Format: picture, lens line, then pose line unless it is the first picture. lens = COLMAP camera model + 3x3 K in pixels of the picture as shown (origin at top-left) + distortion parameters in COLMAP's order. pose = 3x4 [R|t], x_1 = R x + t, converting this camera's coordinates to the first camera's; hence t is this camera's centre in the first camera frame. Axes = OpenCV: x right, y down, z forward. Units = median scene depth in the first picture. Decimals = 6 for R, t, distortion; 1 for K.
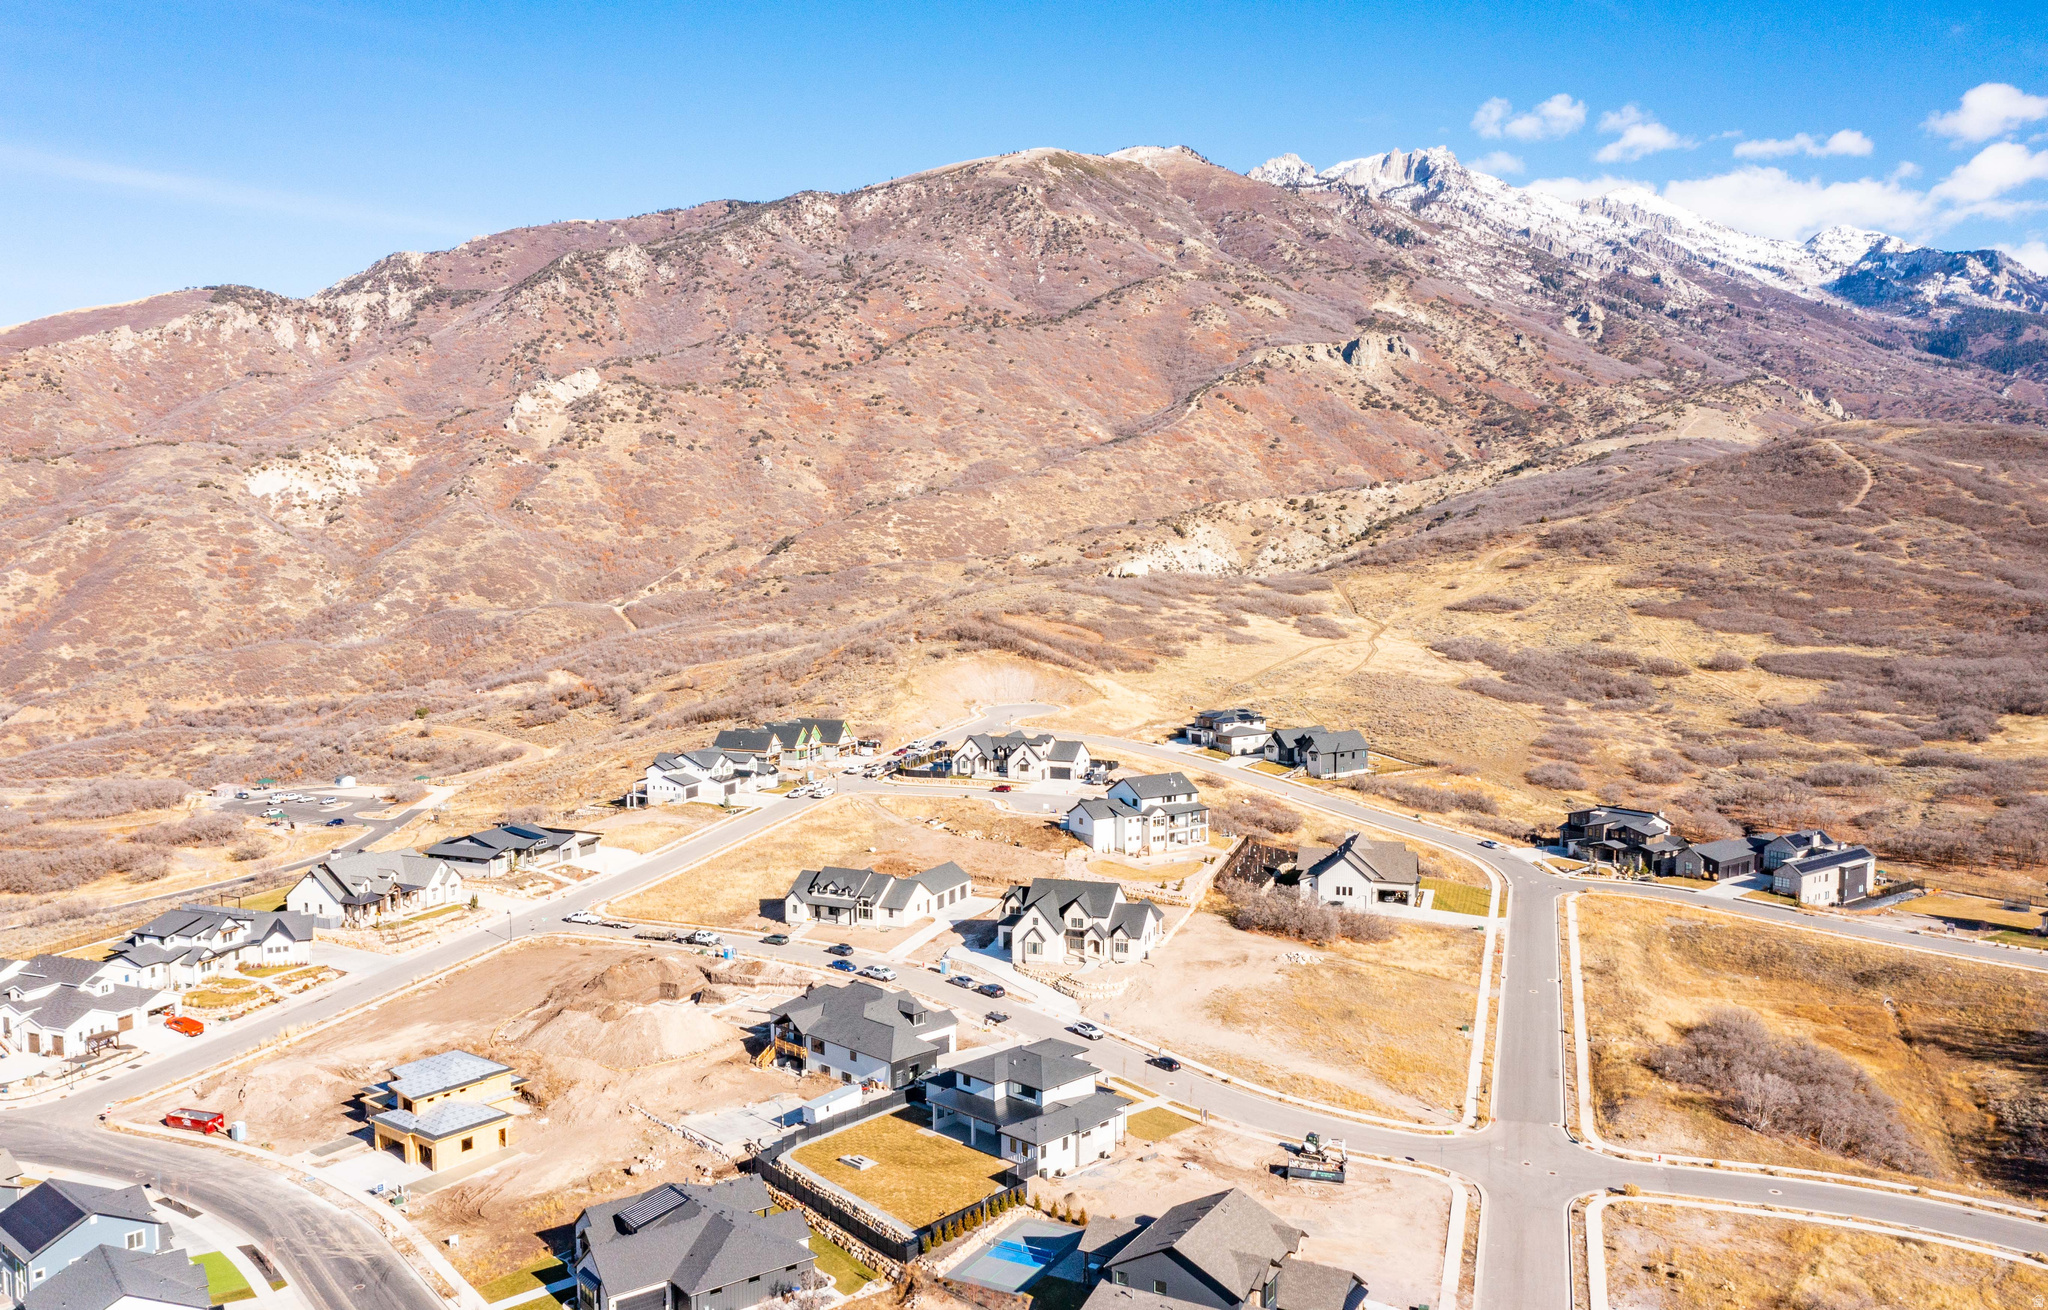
lens RADIAL K [[1676.3, 0, 1025.6], [0, 1676.3, 655.8], [0, 0, 1]] dist [0.003646, 0.003519]
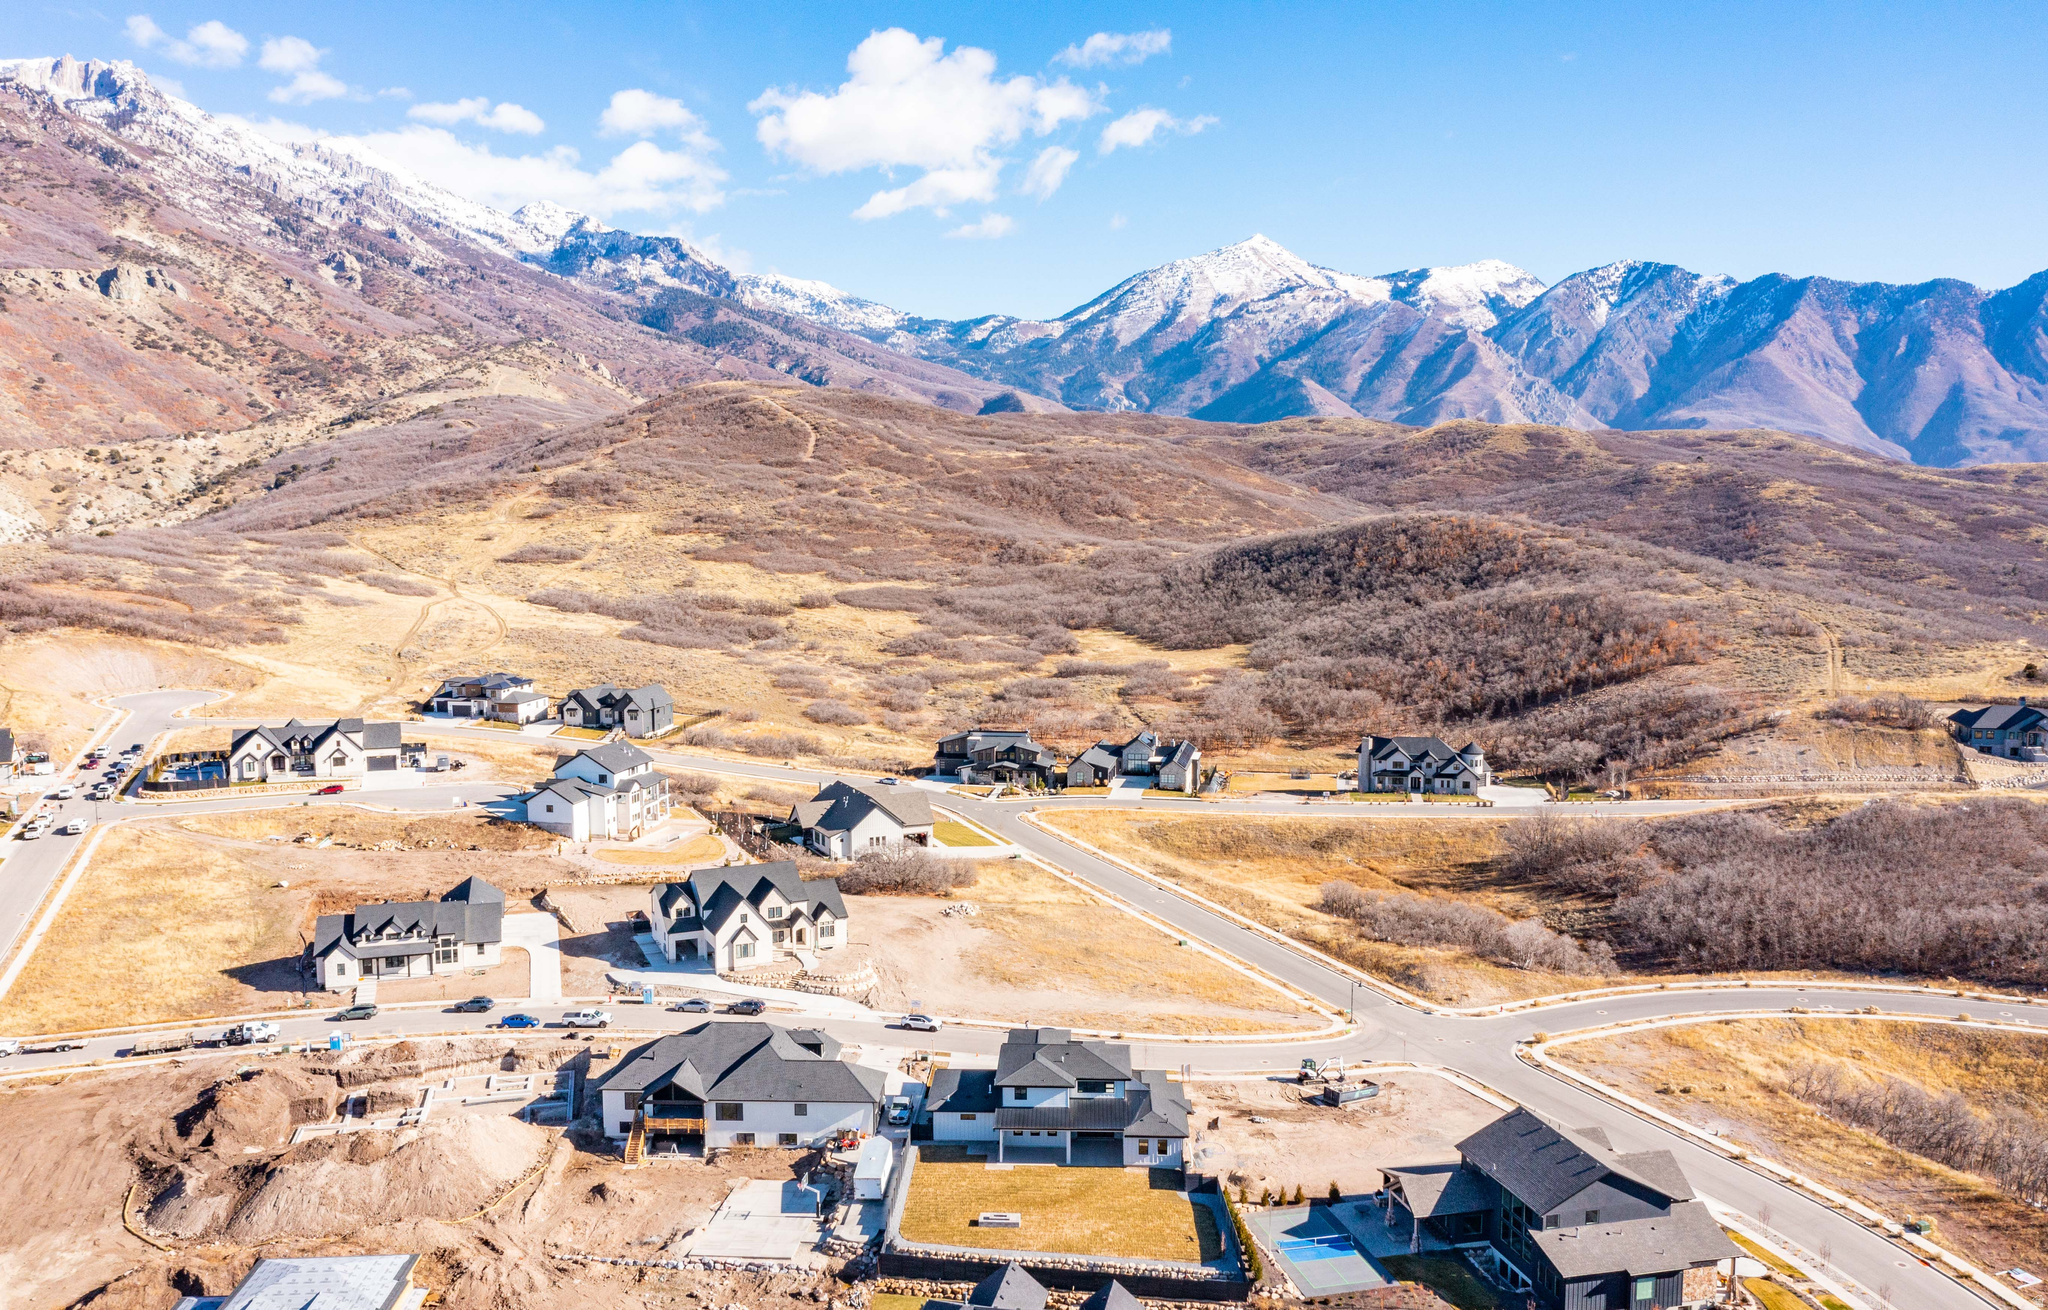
lens RADIAL K [[1676.3, 0, 1030.2], [0, 1676.3, 663.1], [0, 0, 1]] dist [0.003646, 0.003519]
pose [[0.741638, -0.072963, 0.666821, -0.265944], [0.054571, 0.997335, 0.048433, -0.000545], [-0.668577, 0.000469, 0.743643, 0.173844]]
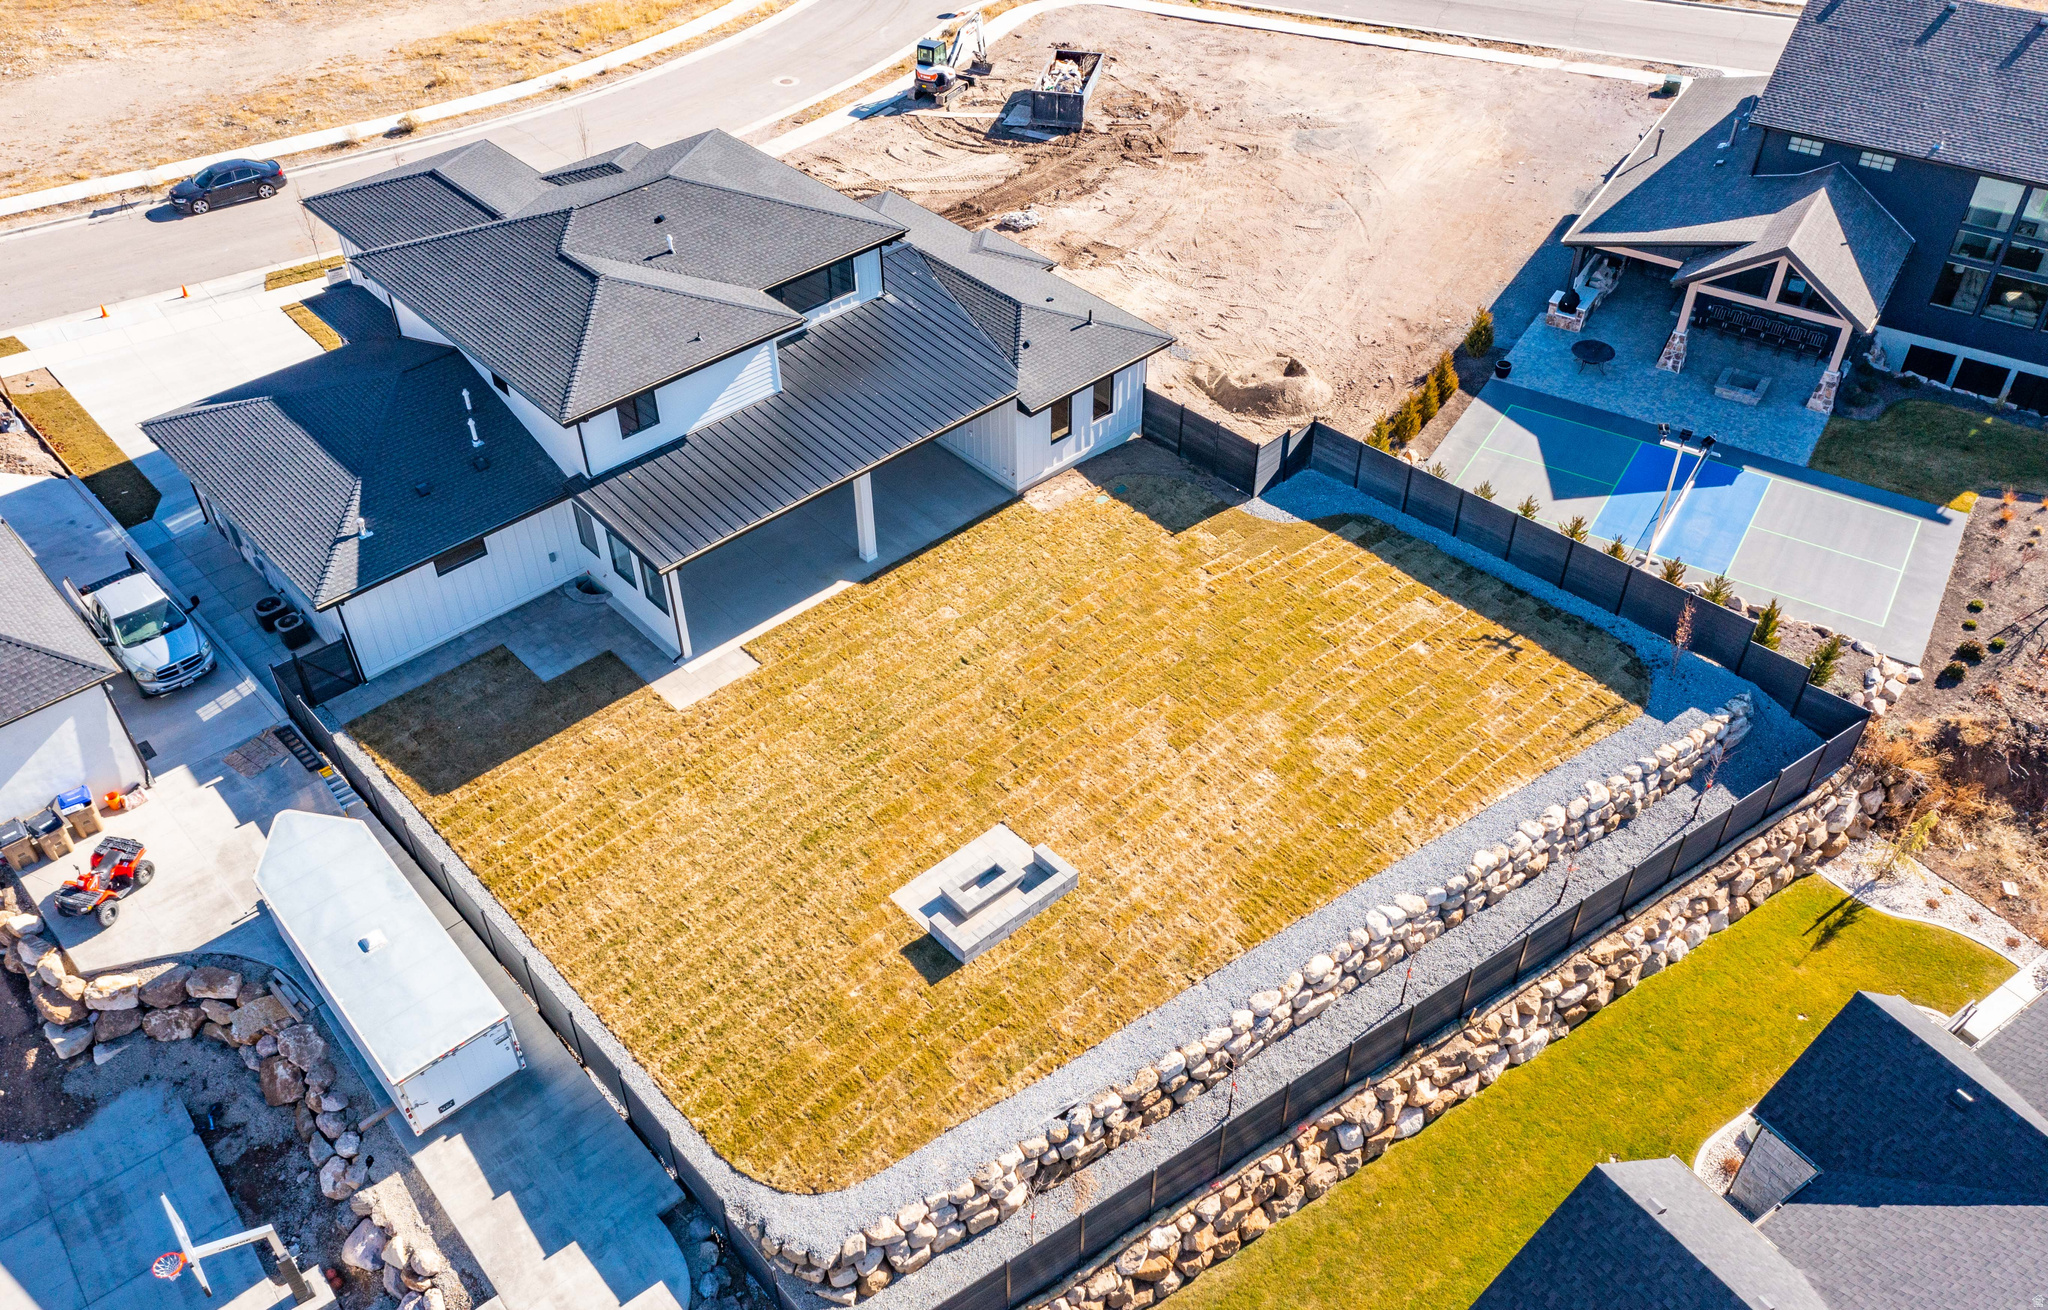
lens RADIAL K [[1676.3, 0, 1028.7], [0, 1676.3, 670.4], [0, 0, 1]] dist [0.003646, 0.003519]
pose [[0.051527, -0.661331, 0.748322, -0.106887], [0.086409, 0.749460, 0.656387, 0.061103], [-0.994926, 0.030840, 0.095762, 0.428801]]
